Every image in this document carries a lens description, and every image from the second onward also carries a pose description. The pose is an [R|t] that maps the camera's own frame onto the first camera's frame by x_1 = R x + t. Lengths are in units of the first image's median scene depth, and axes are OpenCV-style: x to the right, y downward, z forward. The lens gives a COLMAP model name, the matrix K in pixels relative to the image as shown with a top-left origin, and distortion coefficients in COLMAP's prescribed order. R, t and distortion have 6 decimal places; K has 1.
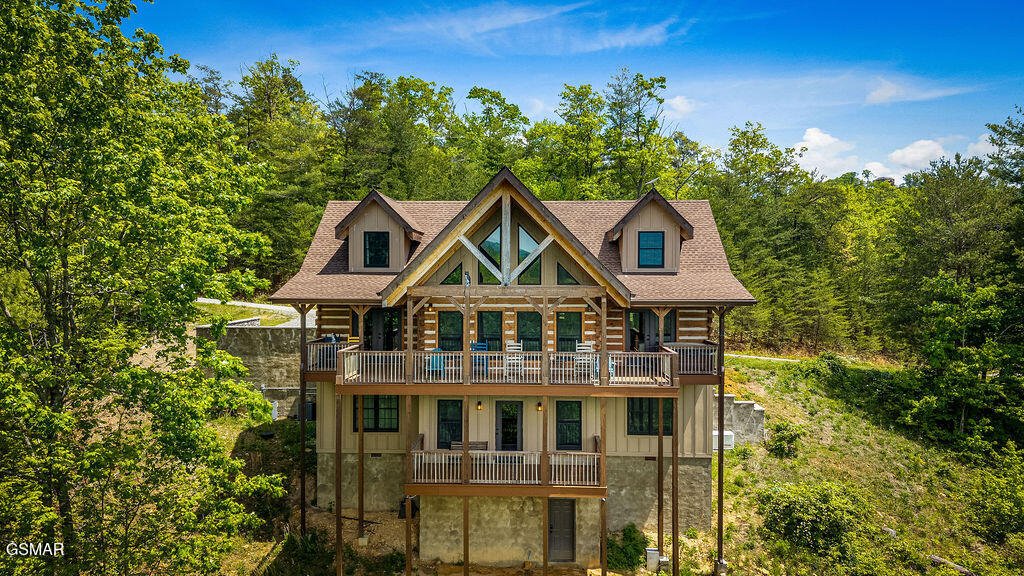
lens RADIAL K [[710.0, 0, 513.3], [0, 710.0, 271.8], [0, 0, 1]] dist [0.003689, -0.006246]
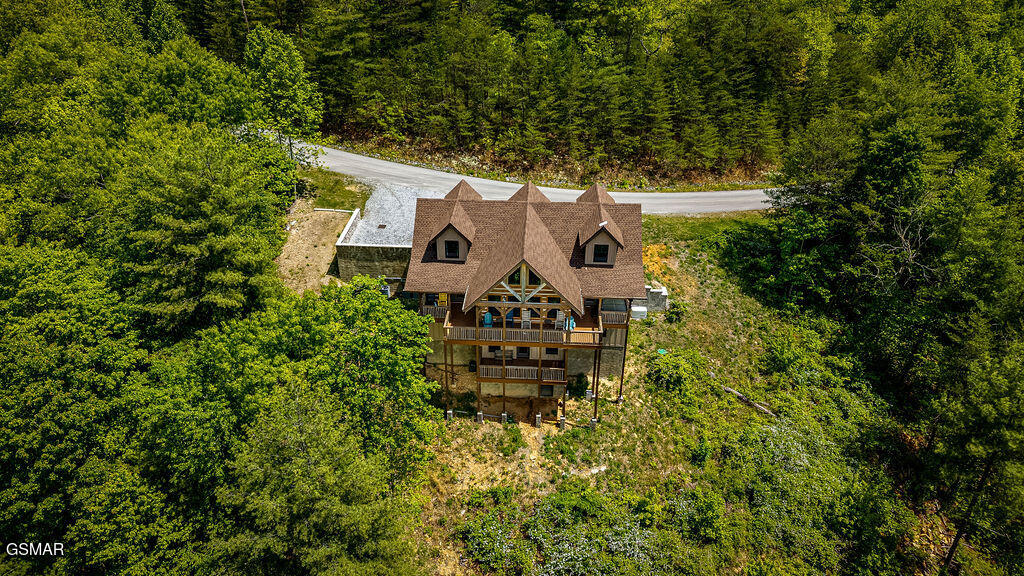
lens RADIAL K [[710.0, 0, 513.3], [0, 710.0, 271.8], [0, 0, 1]] dist [0.003689, -0.006246]
pose [[0.999891, 0.014508, -0.002897, -0.029639], [-0.011400, 0.880373, 0.474144, -0.880794], [0.009430, -0.474059, 0.880443, -0.671610]]
